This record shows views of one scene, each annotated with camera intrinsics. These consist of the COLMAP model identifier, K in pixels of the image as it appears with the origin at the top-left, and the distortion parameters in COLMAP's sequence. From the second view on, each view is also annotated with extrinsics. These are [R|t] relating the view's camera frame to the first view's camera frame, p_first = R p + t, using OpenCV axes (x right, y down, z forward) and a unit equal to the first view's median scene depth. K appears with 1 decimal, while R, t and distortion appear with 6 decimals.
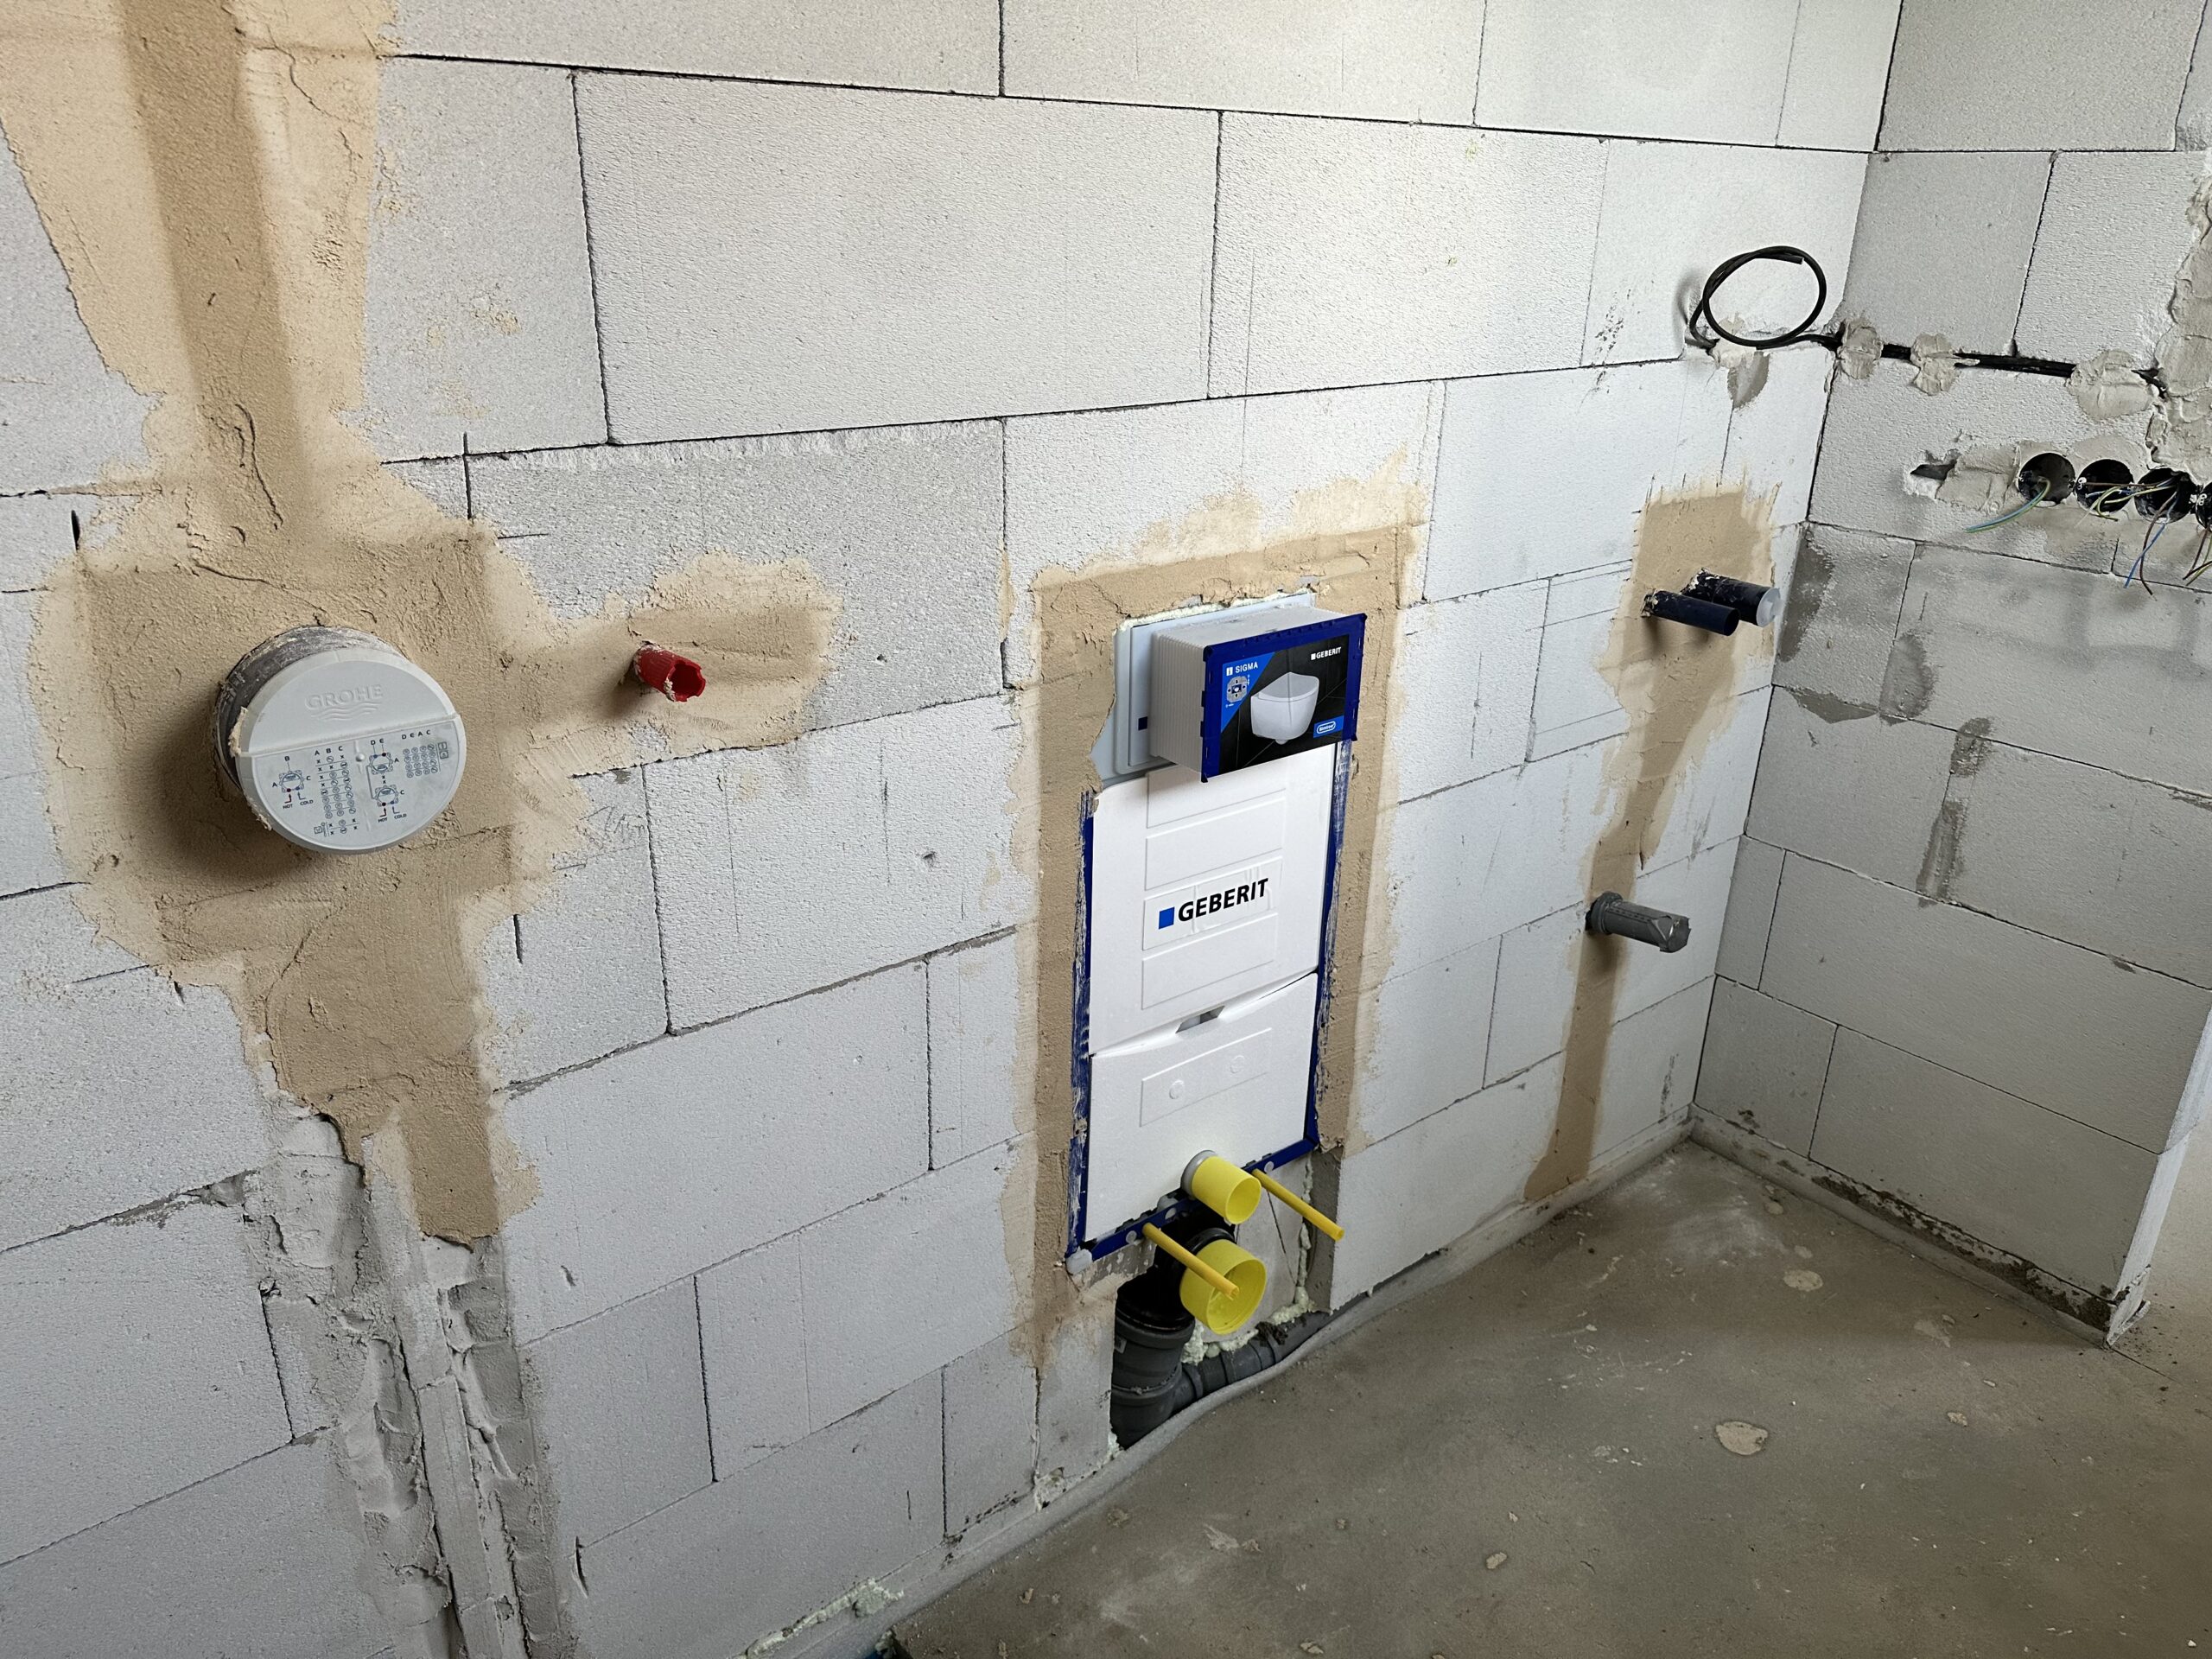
lens RADIAL K [[1552.9, 0, 1118.8], [0, 1552.9, 825.9], [0, 0, 1]] dist [0.047797, -0.062186]
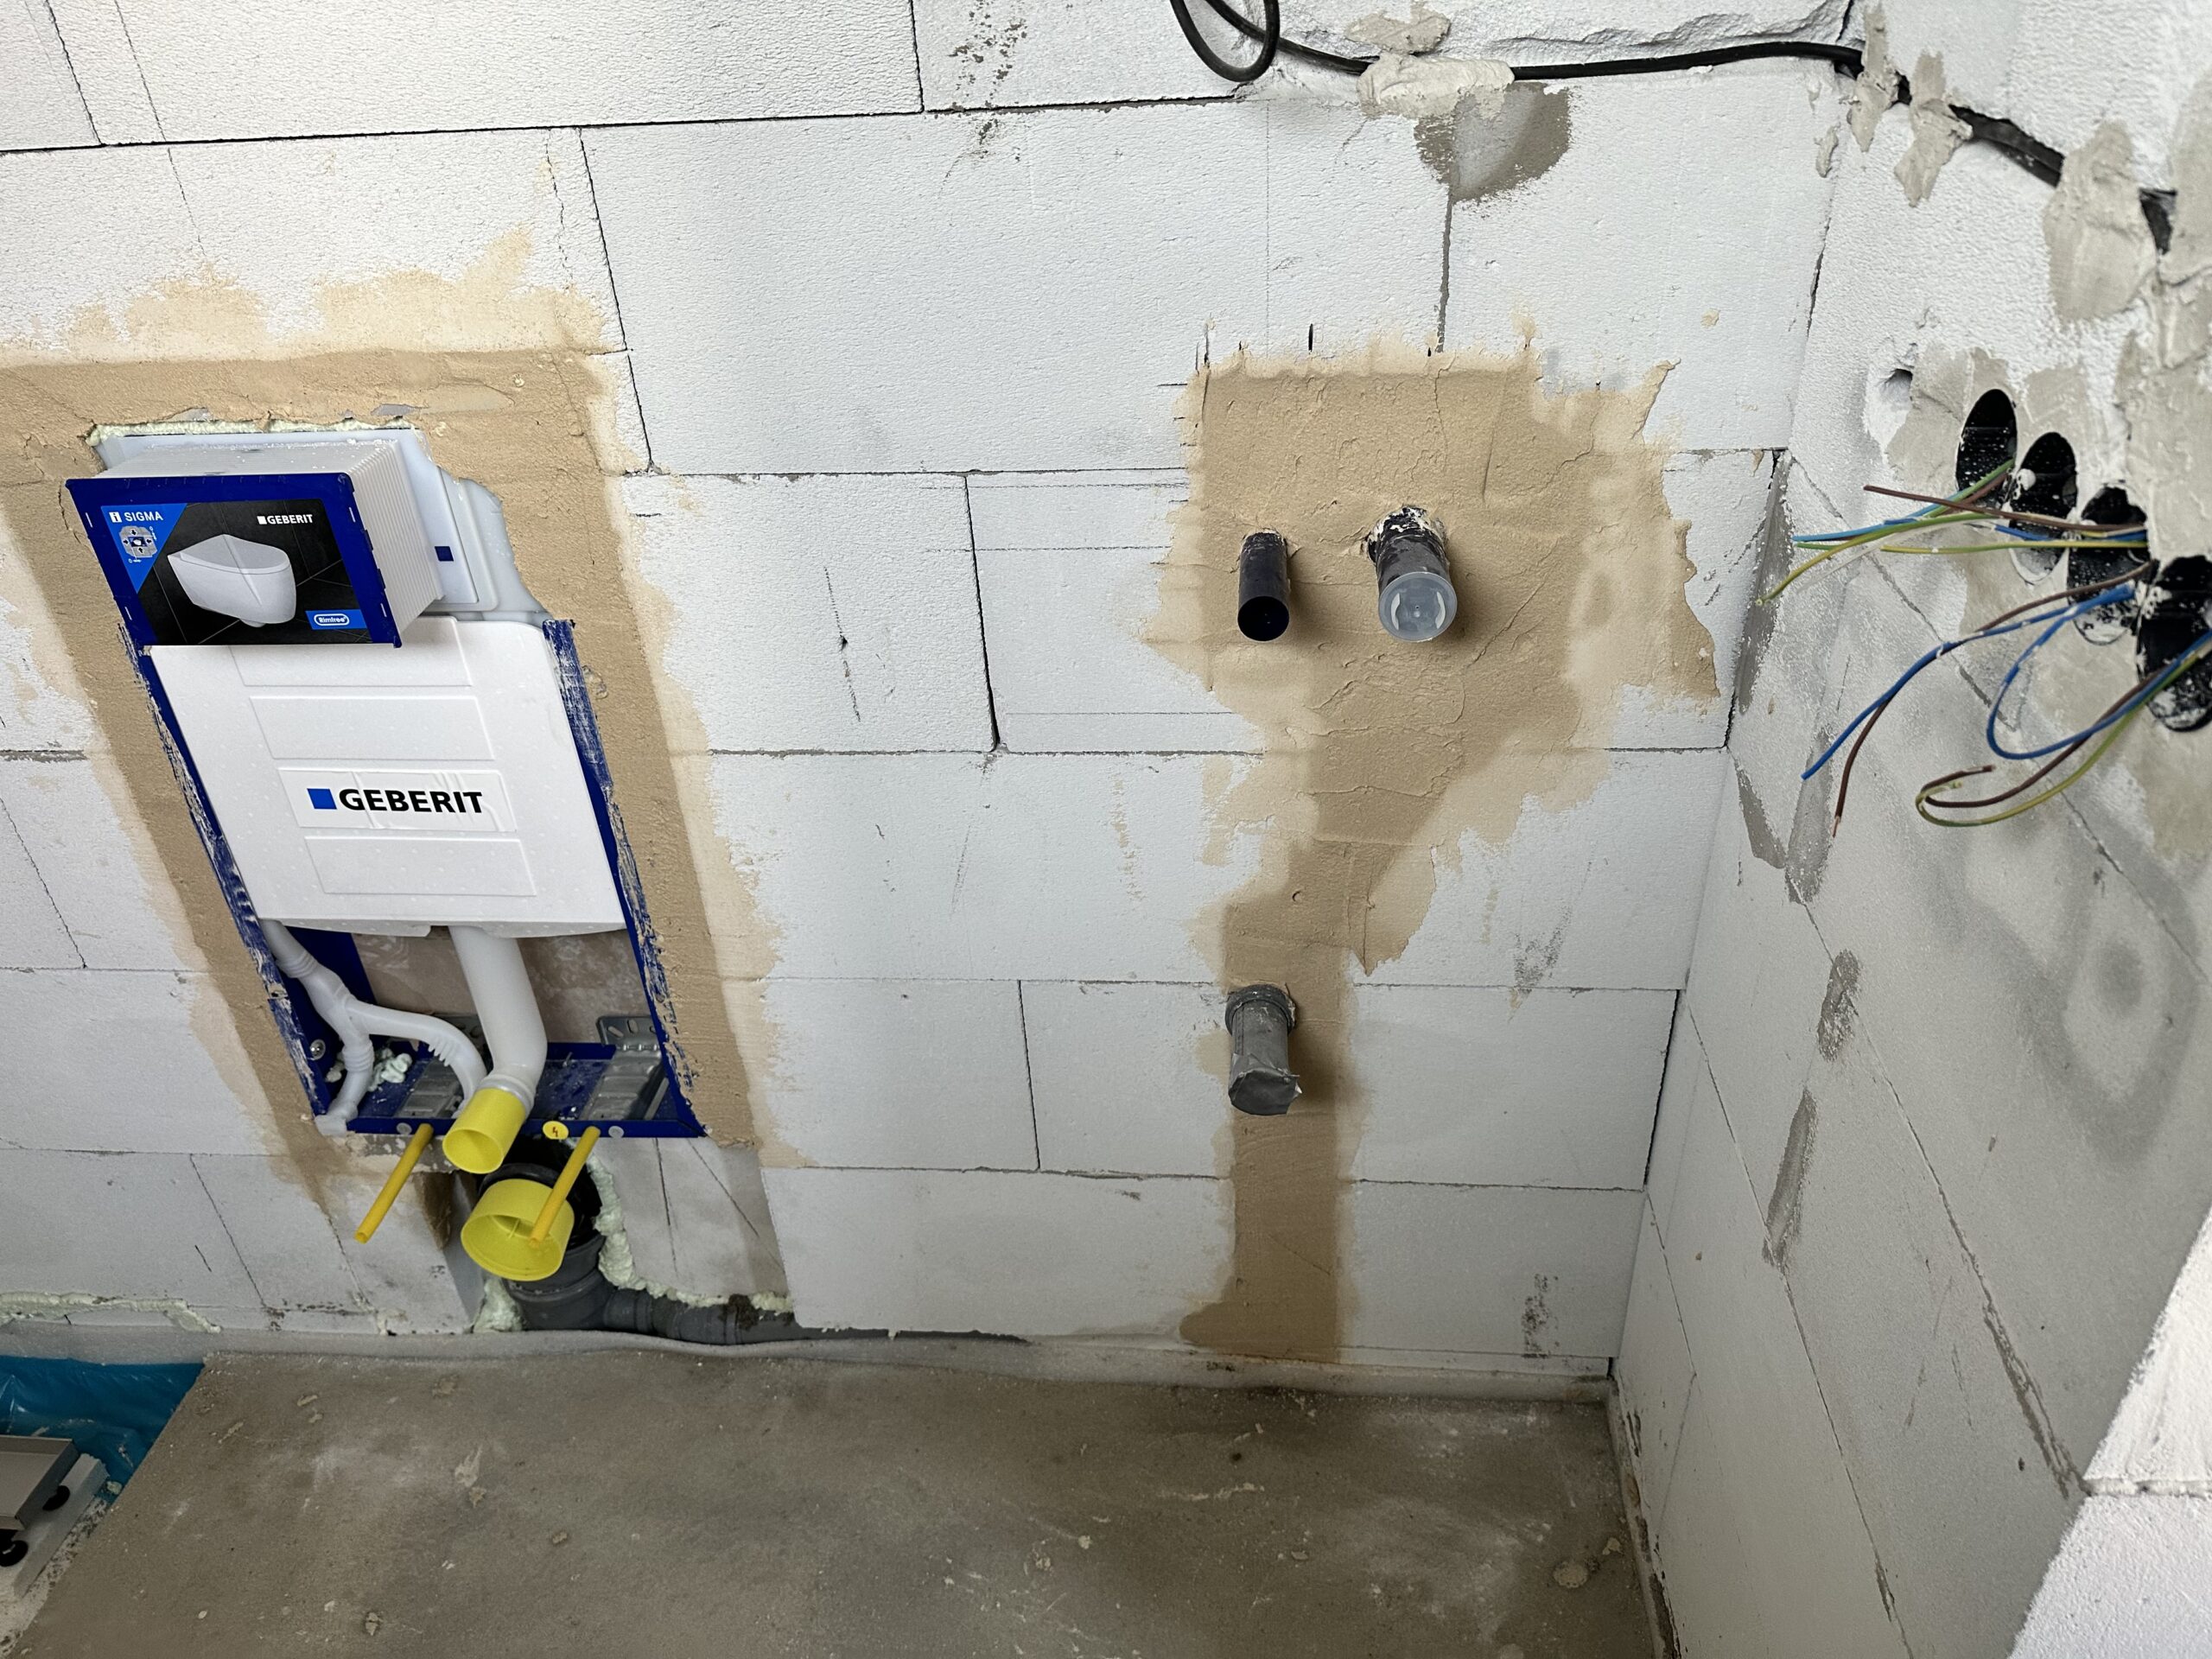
lens RADIAL K [[1552.9, 0, 1088.5], [0, 1552.9, 820.9], [0, 0, 1]] dist [0.047797, -0.062186]
pose [[0.712946, 0.322668, -0.622570, 0.894977], [-0.199399, 0.944476, 0.261161, -0.242340], [0.672271, -0.062054, 0.737700, 0.697488]]
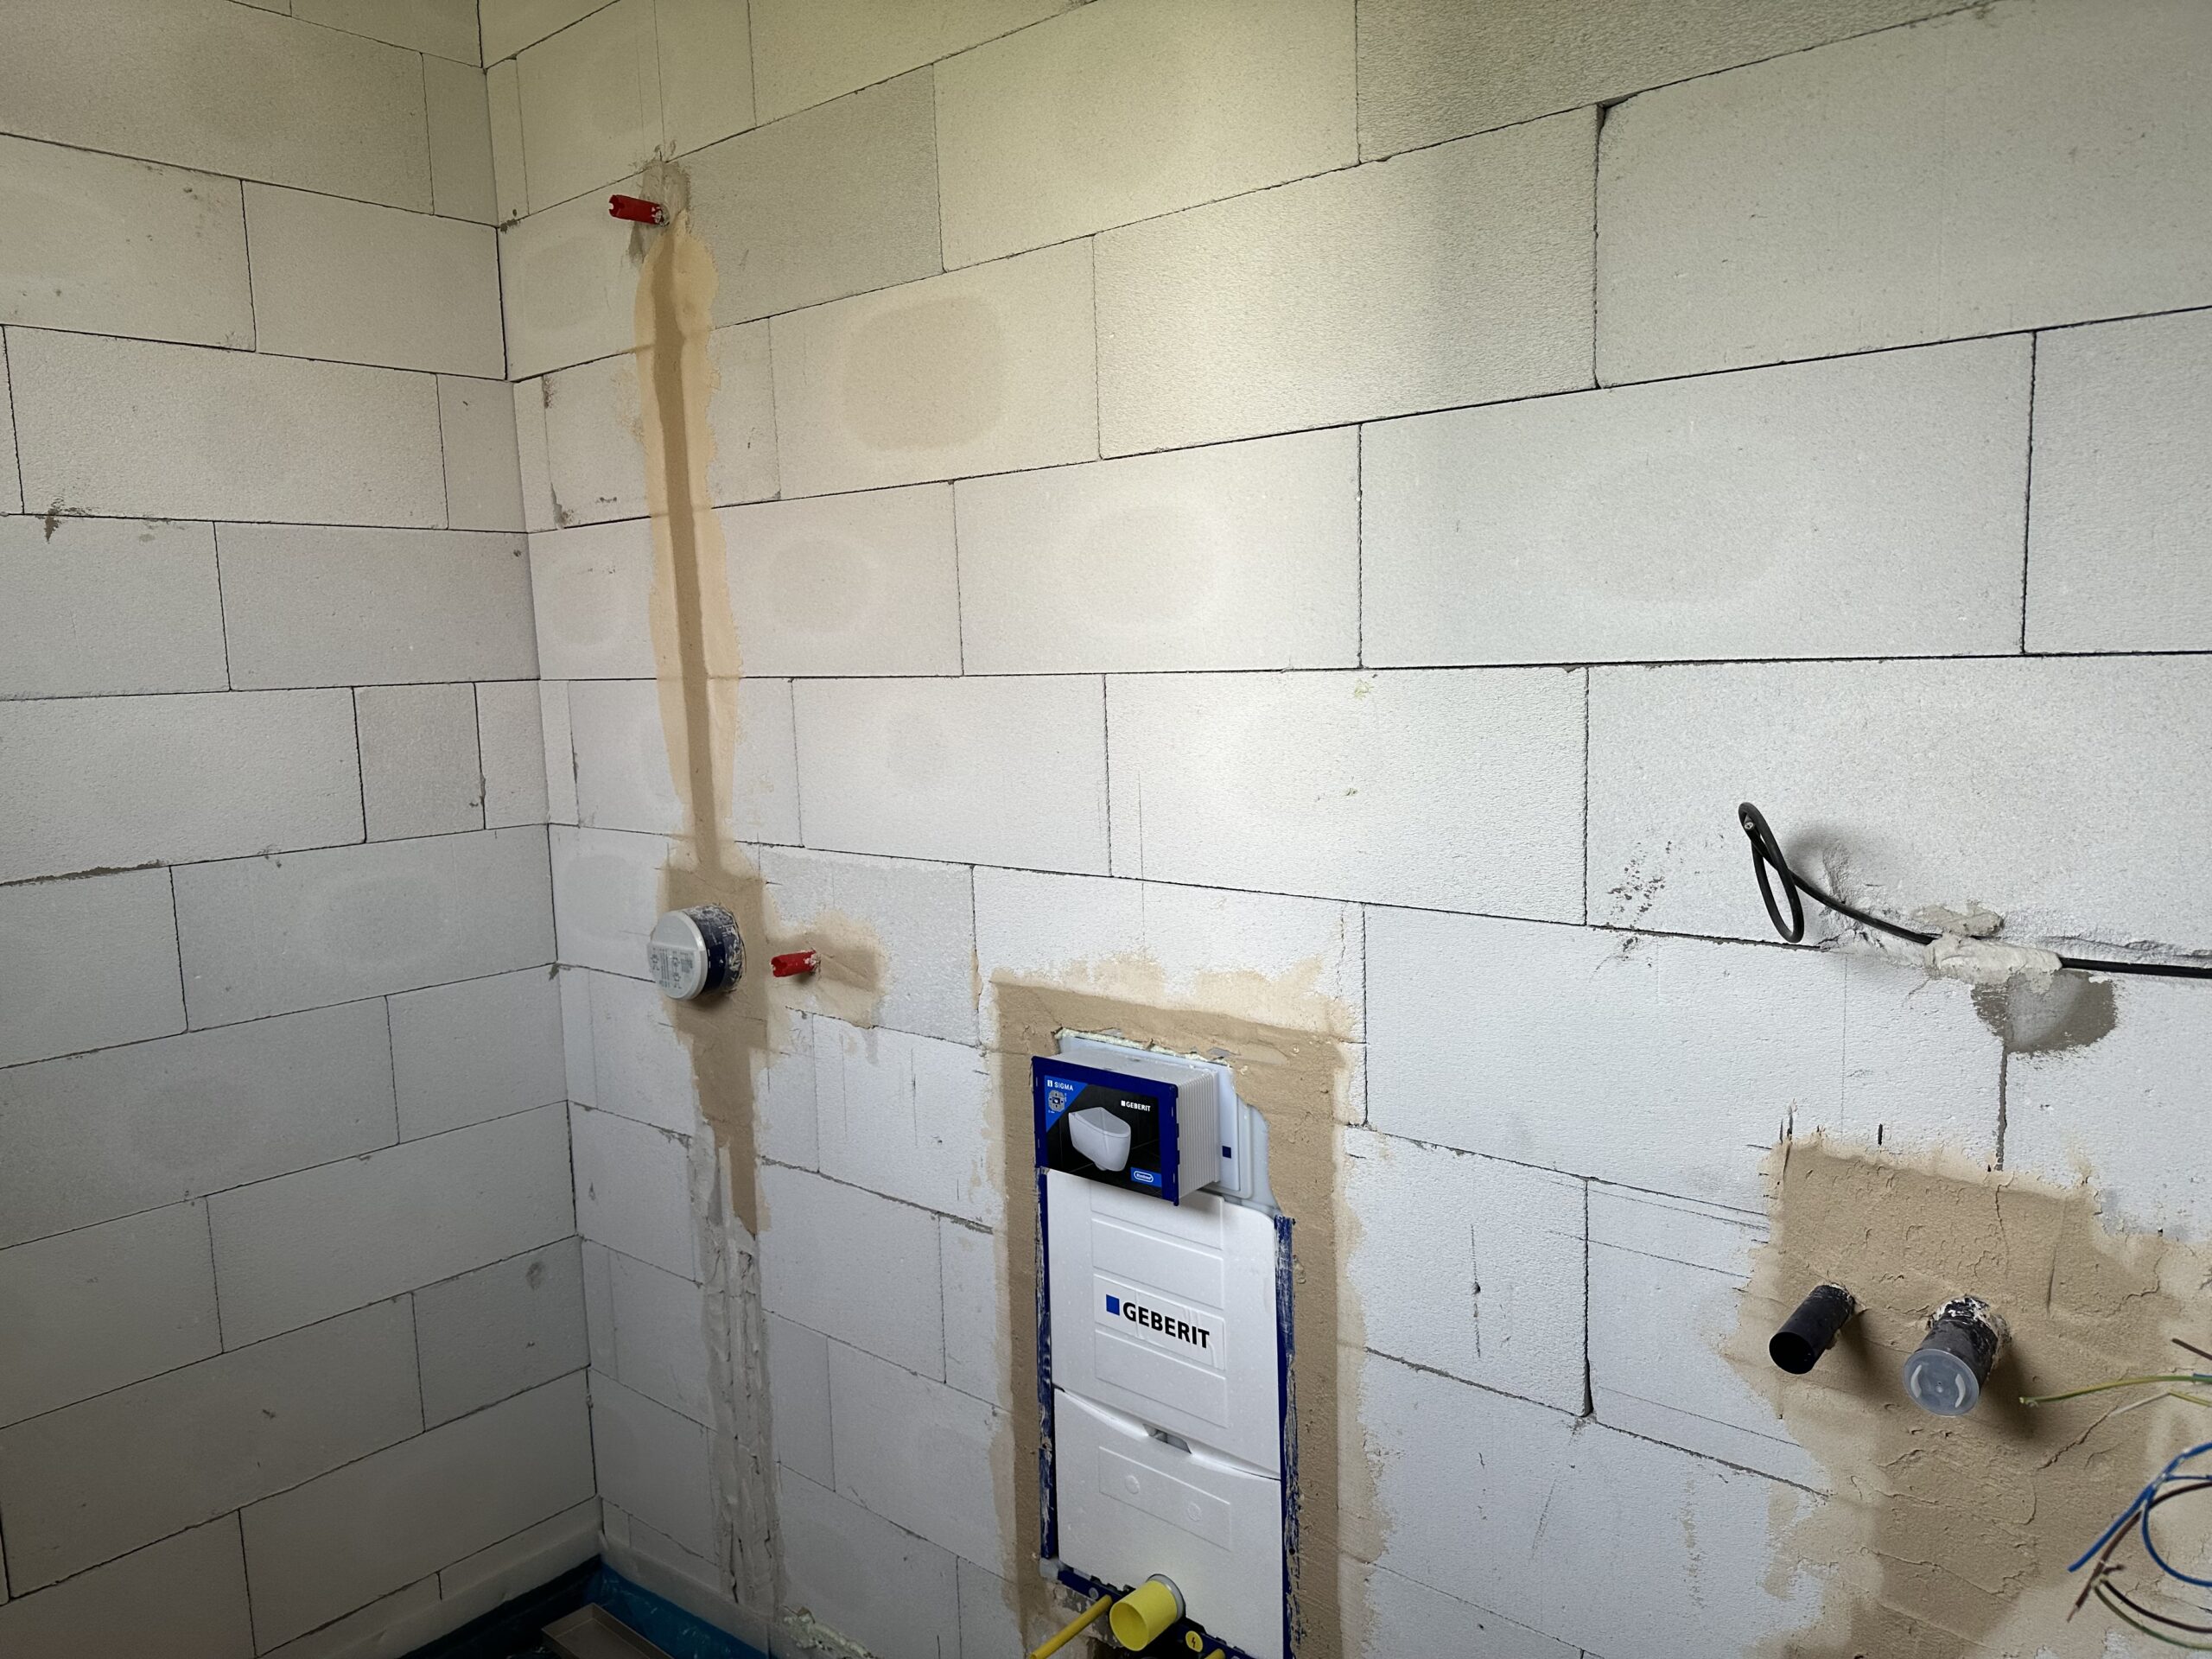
lens RADIAL K [[1552.9, 0, 1090.8], [0, 1552.9, 822.9], [0, 0, 1]] dist [0.047797, -0.062186]
pose [[0.172682, 0.081582, -0.981593, 1.206739], [-0.344767, 0.938528, 0.017351, -0.309830], [0.922668, 0.335425, 0.190193, 0.681235]]
